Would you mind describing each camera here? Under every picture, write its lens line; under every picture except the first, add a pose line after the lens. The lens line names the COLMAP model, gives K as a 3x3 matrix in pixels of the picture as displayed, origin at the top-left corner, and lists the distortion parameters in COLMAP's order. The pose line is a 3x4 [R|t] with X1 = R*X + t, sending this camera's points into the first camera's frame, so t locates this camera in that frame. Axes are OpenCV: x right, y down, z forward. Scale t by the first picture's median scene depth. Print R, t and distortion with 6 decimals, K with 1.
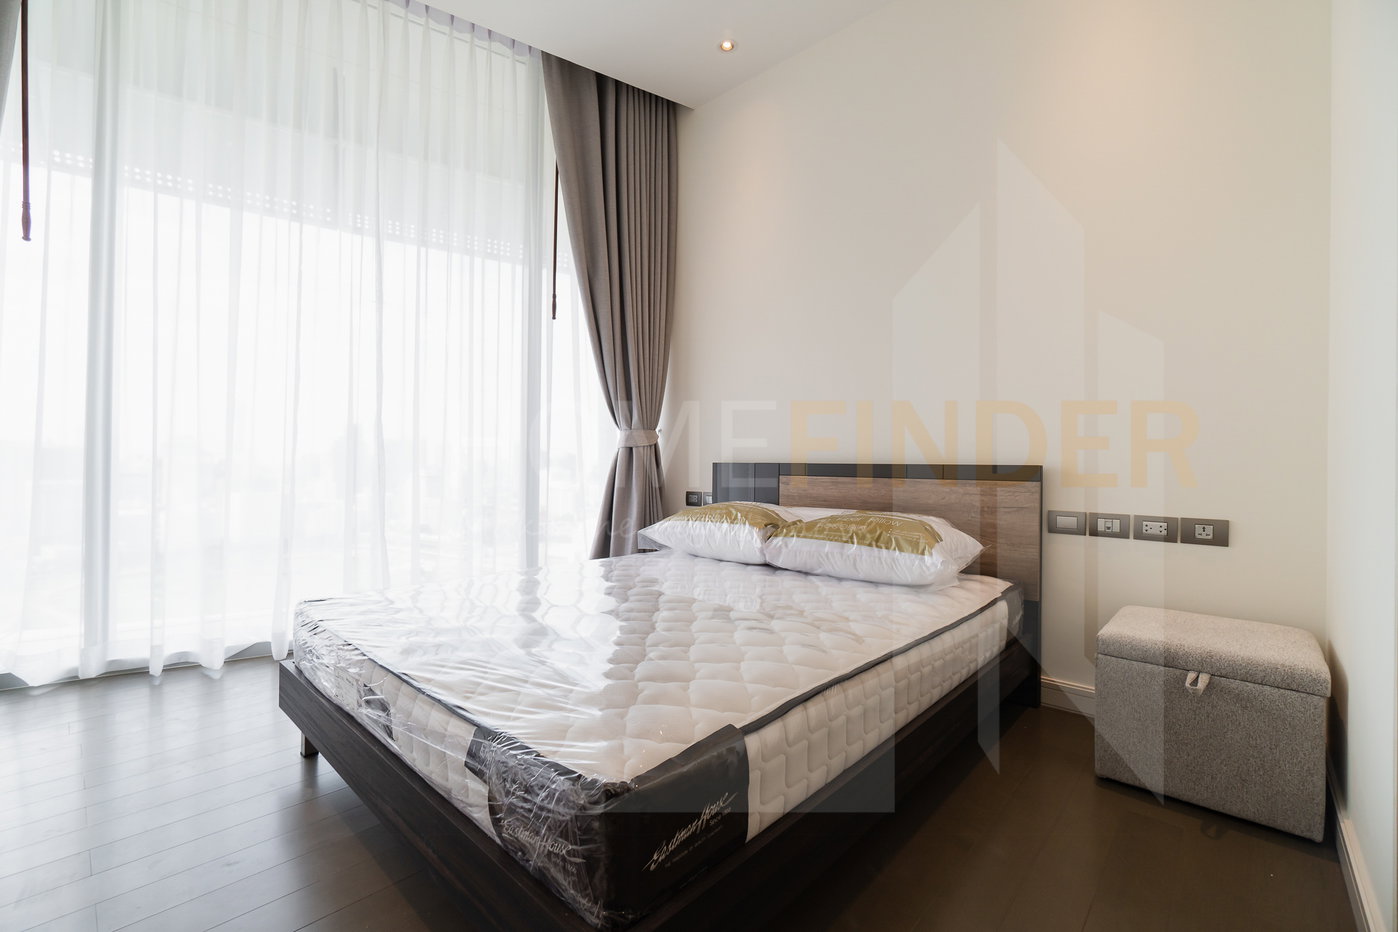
lens RADIAL K [[591.3, 0, 693.8], [0, 591.3, 466.4], [0, 0, 1]] dist [-0.001184, 0.000028]
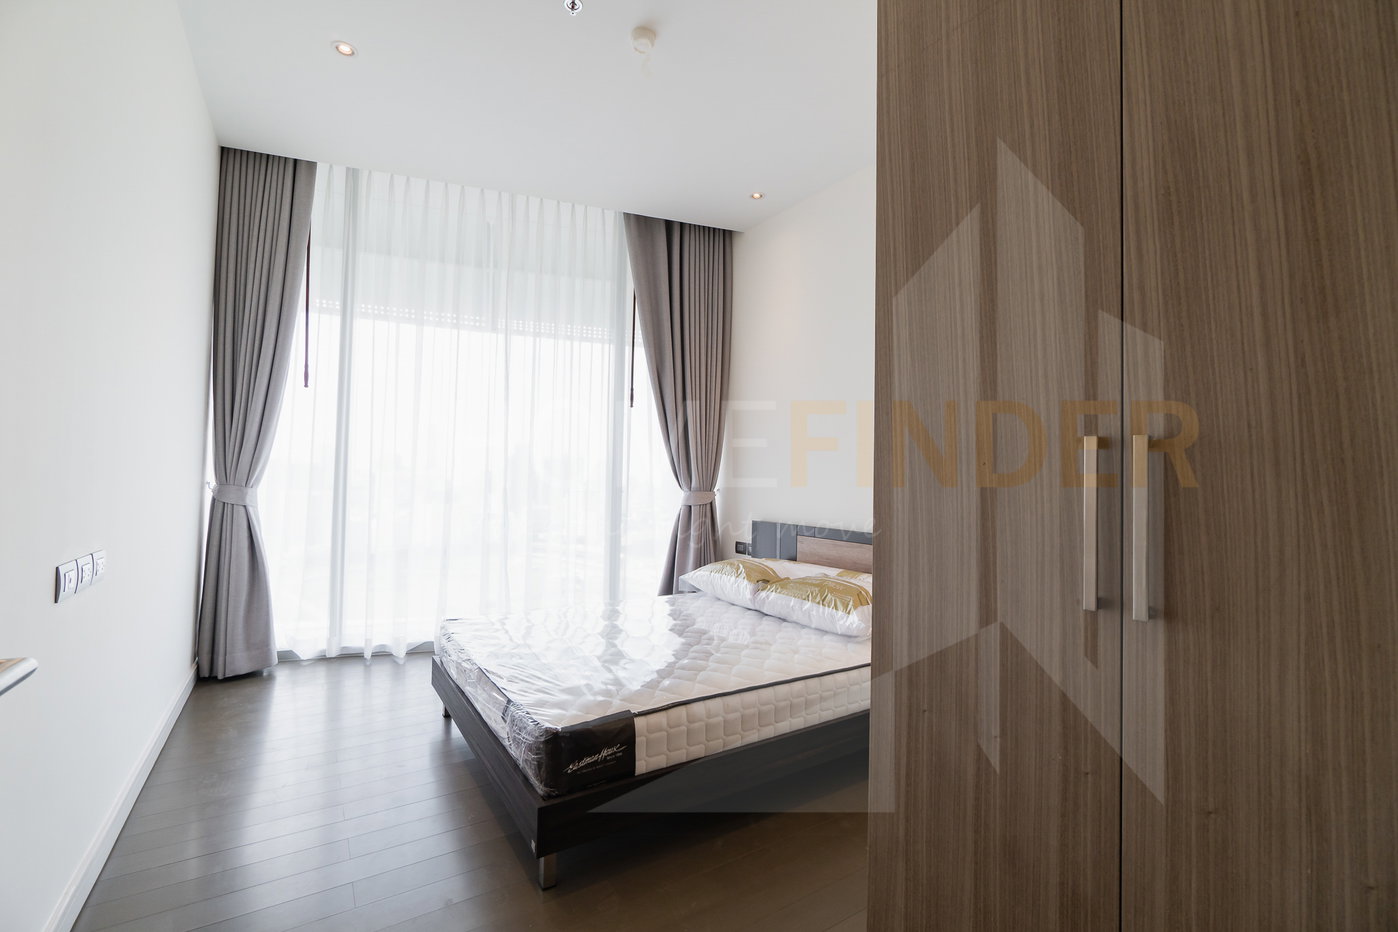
lens RADIAL K [[591.3, 0, 696.0], [0, 591.3, 463.3], [0, 0, 1]] dist [-0.001184, 0.000028]
pose [[0.972326, 0.002419, -0.233617, 0.307795], [-0.010833, 0.999338, -0.034741, -0.121794], [0.233378, 0.036311, 0.971708, -0.345928]]
